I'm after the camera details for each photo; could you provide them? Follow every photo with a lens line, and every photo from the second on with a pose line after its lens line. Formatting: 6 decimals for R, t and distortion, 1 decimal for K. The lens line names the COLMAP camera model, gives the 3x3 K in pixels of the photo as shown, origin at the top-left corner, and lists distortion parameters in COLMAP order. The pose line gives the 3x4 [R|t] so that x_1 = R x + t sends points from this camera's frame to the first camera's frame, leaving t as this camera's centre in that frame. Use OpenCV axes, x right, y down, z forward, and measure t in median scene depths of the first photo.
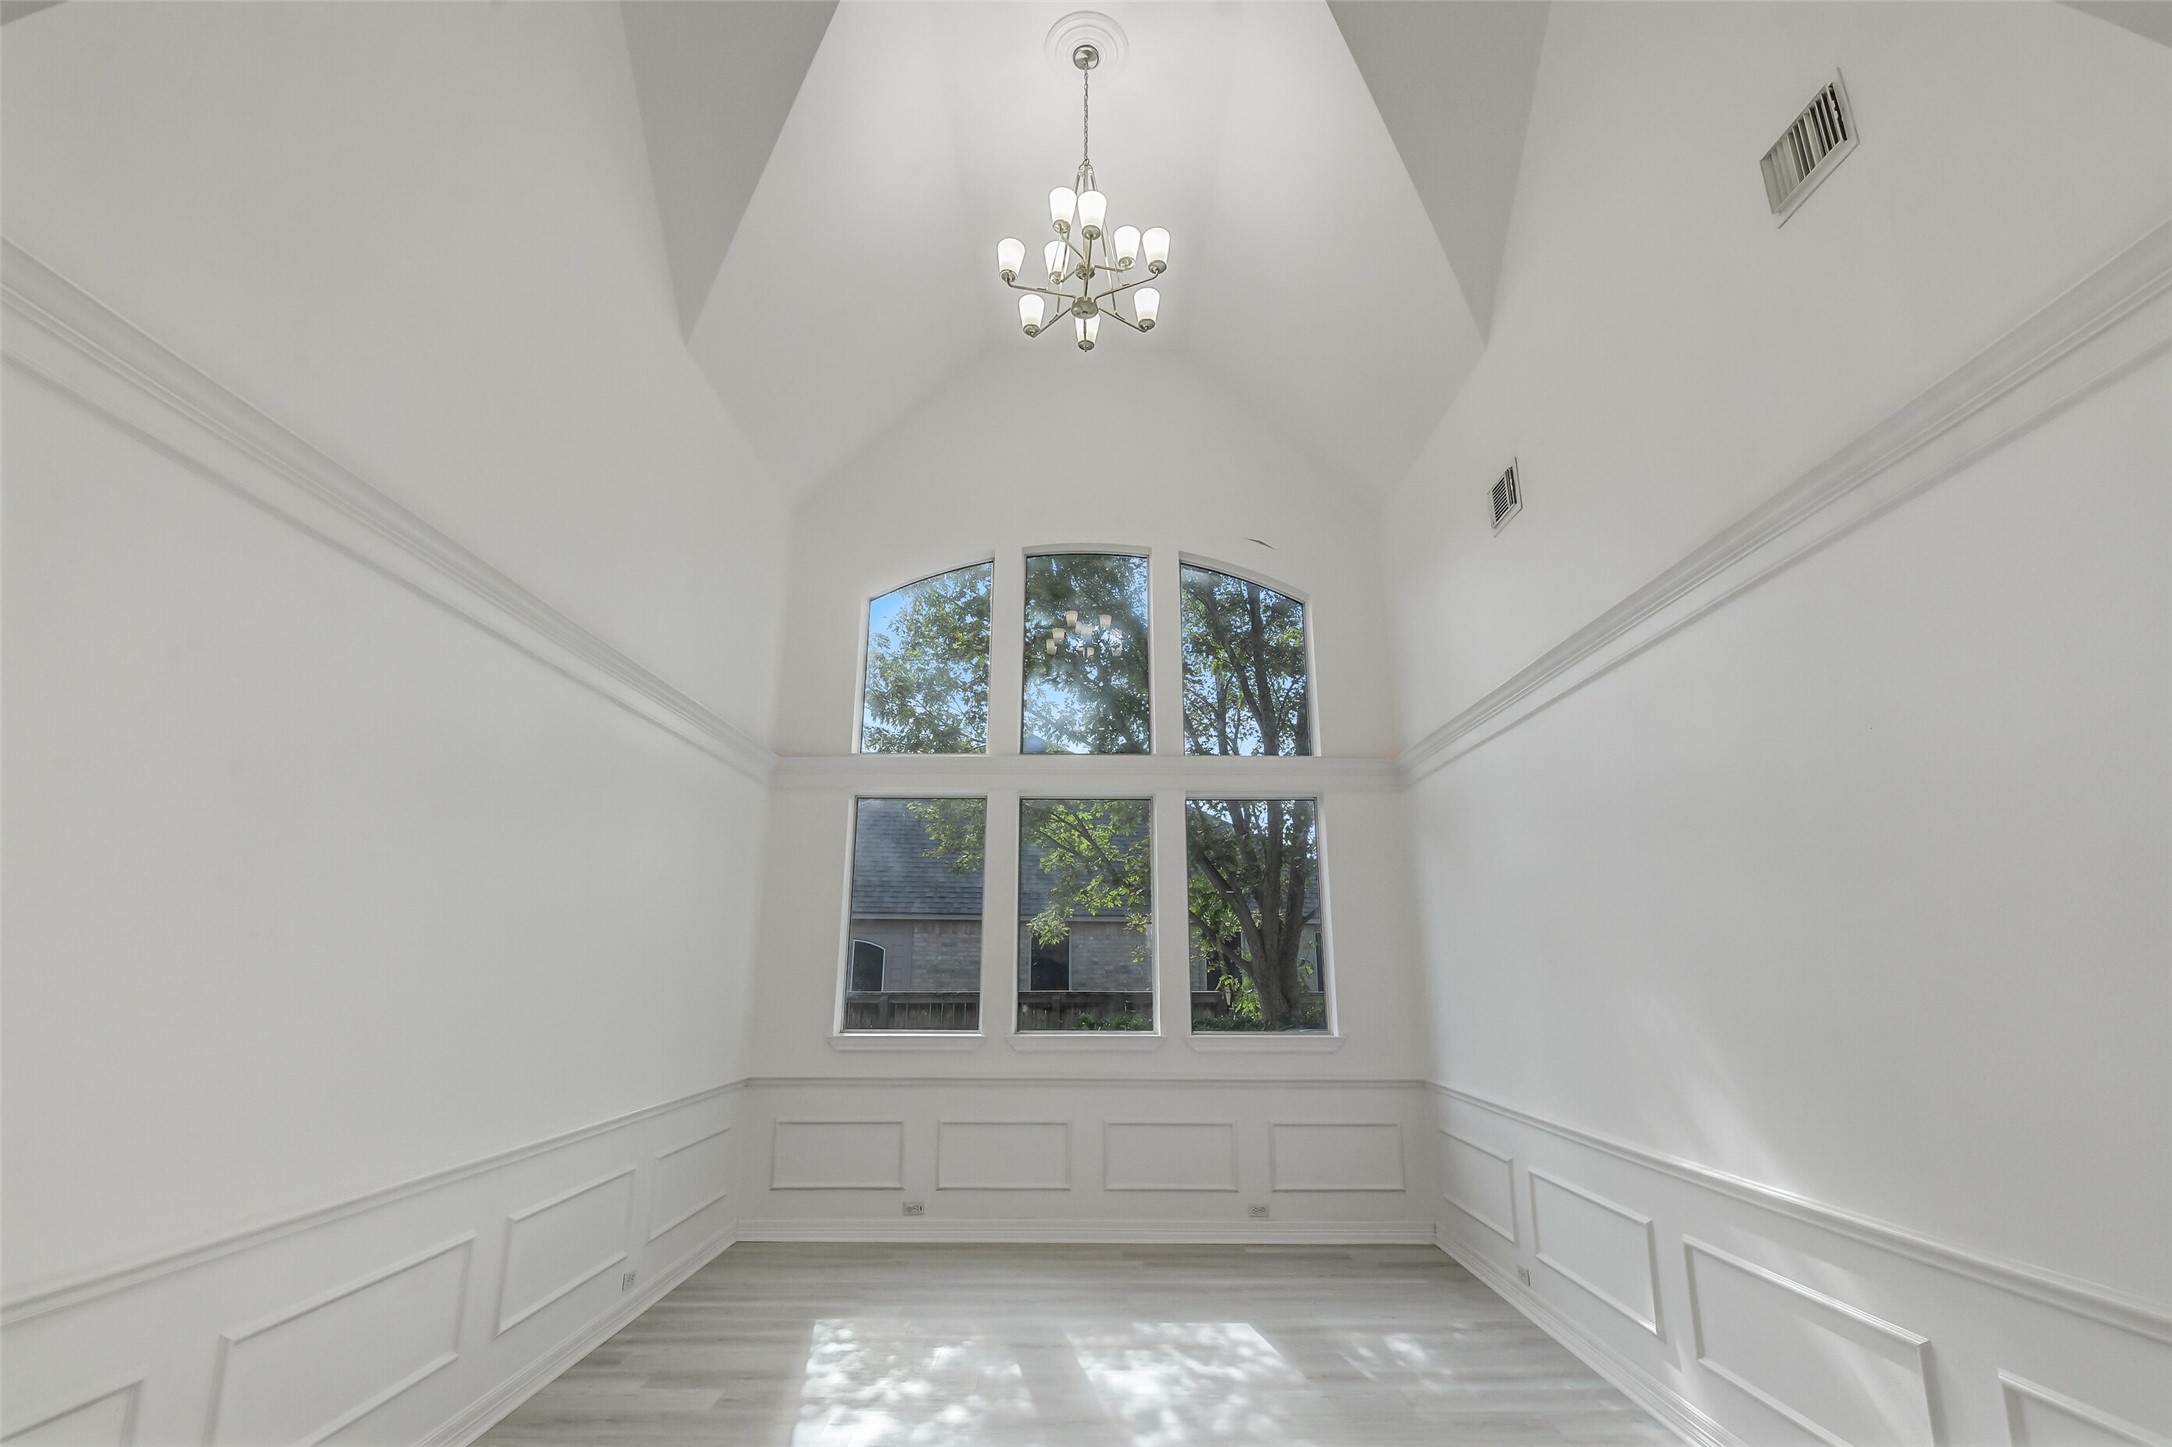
lens RADIAL K [[935.3, 0, 1092.2], [0, 935.3, 722.5], [0, 0, 1]] dist [0.000200, -0.000552]
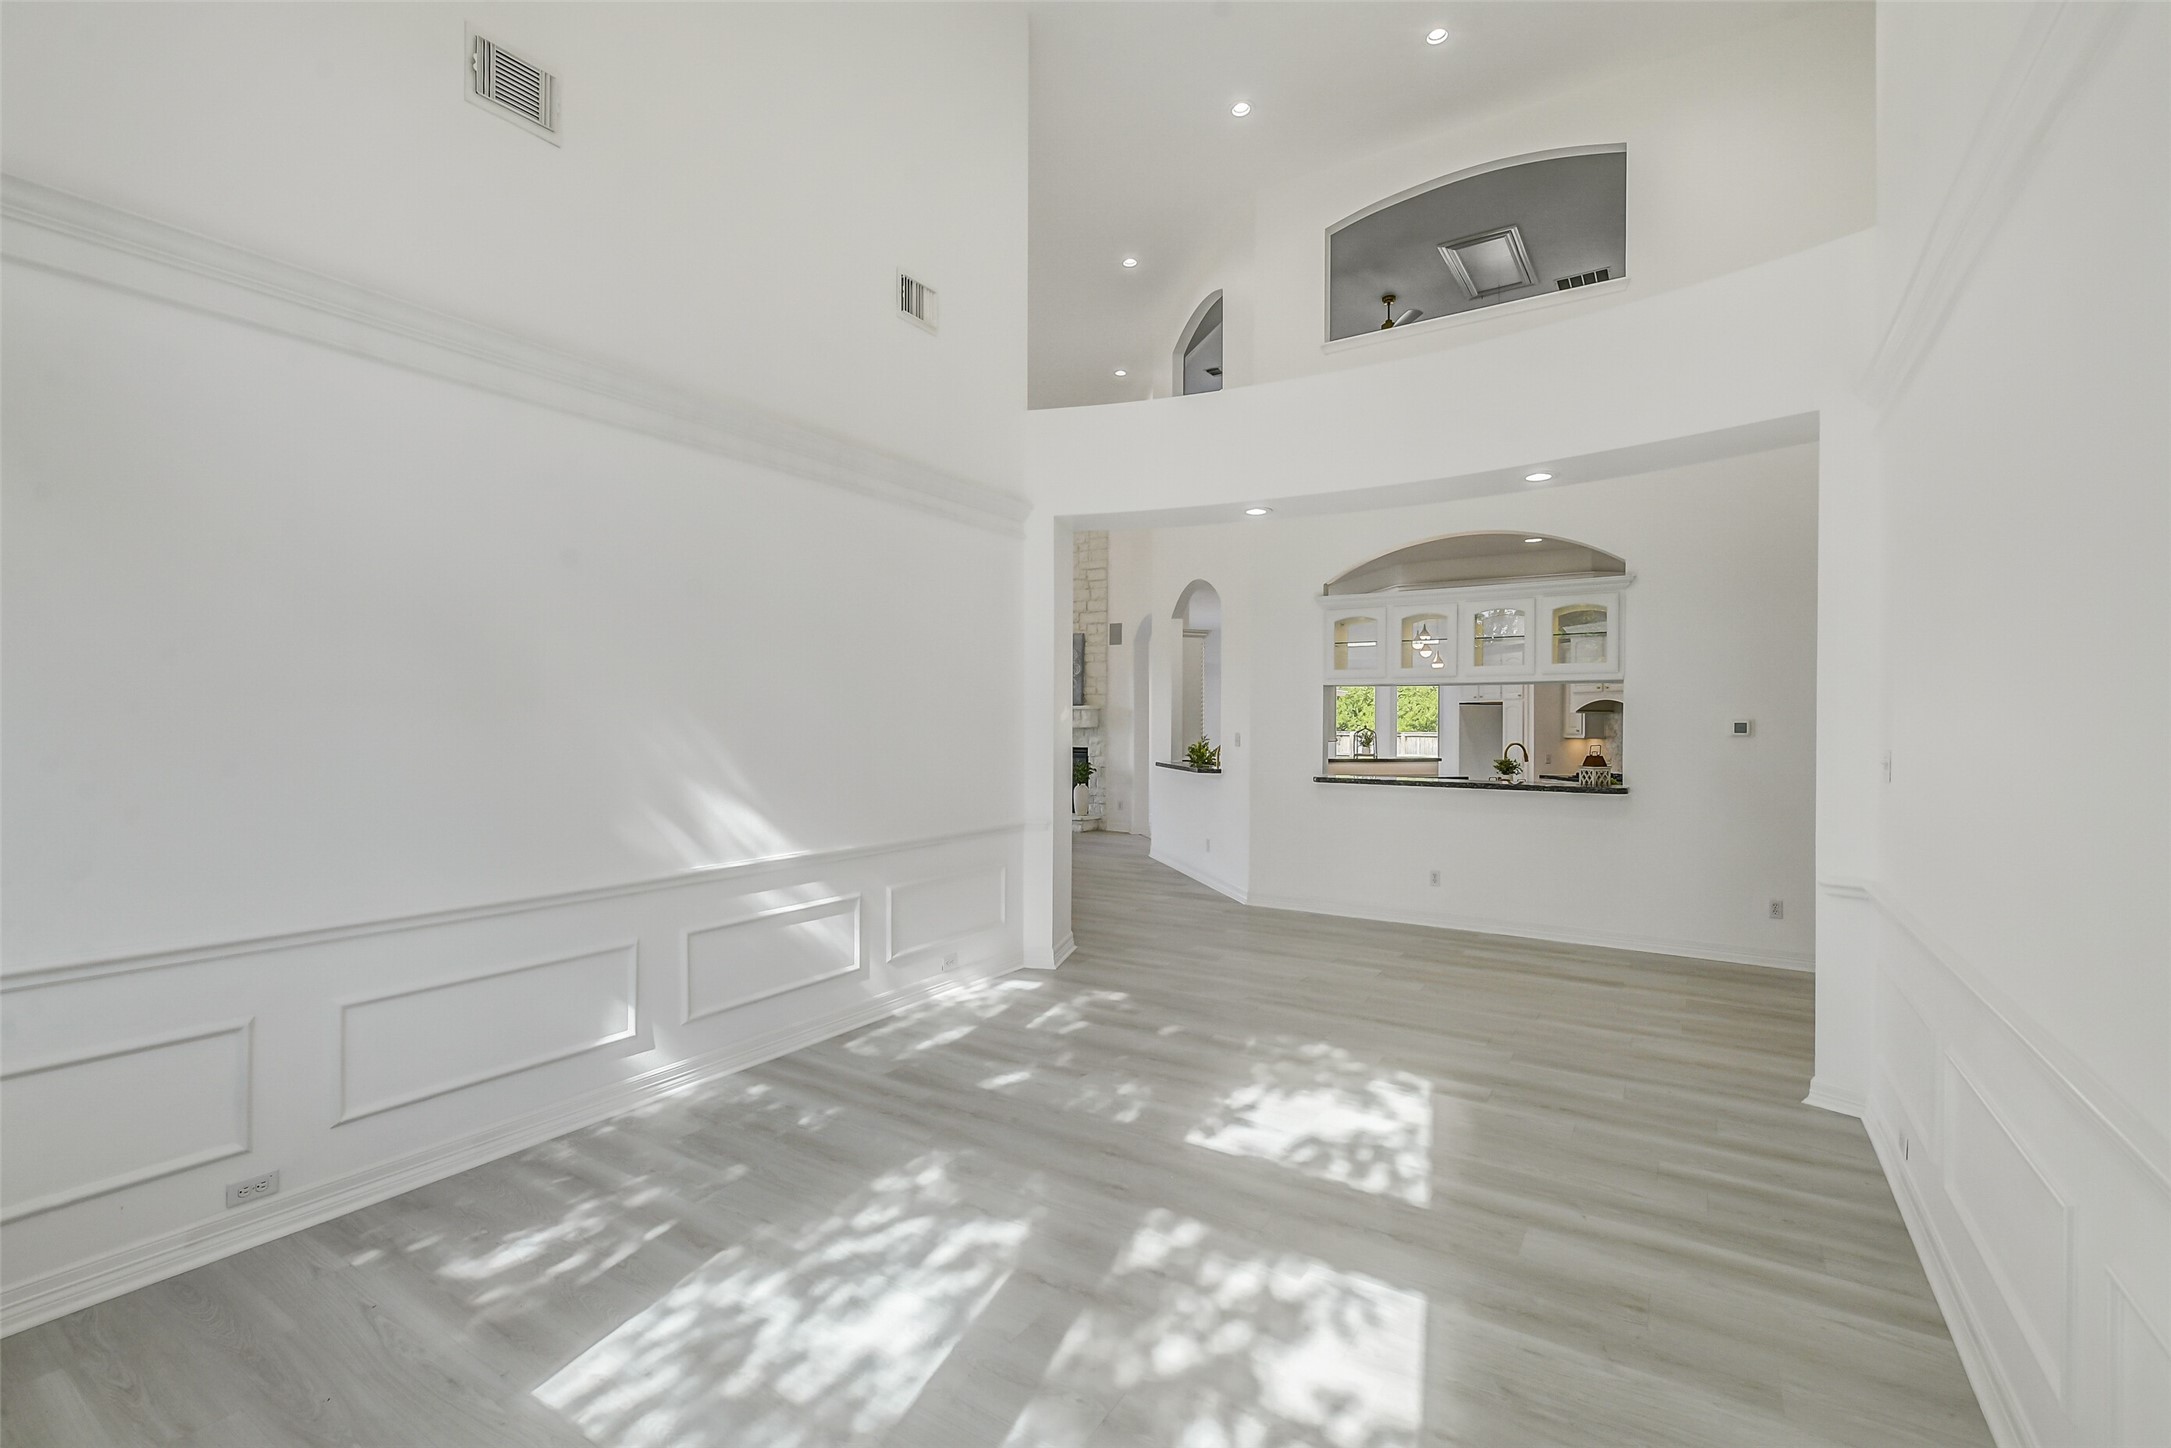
lens RADIAL K [[934.9, 0, 1091.7], [0, 934.9, 723.0], [0, 0, 1]] dist [0.000200, -0.000552]
pose [[-0.837030, 0.000827, 0.547156, -0.422883], [-0.137387, 0.967644, -0.211634, 0.408528], [-0.529628, -0.252316, -0.809834, 1.537883]]
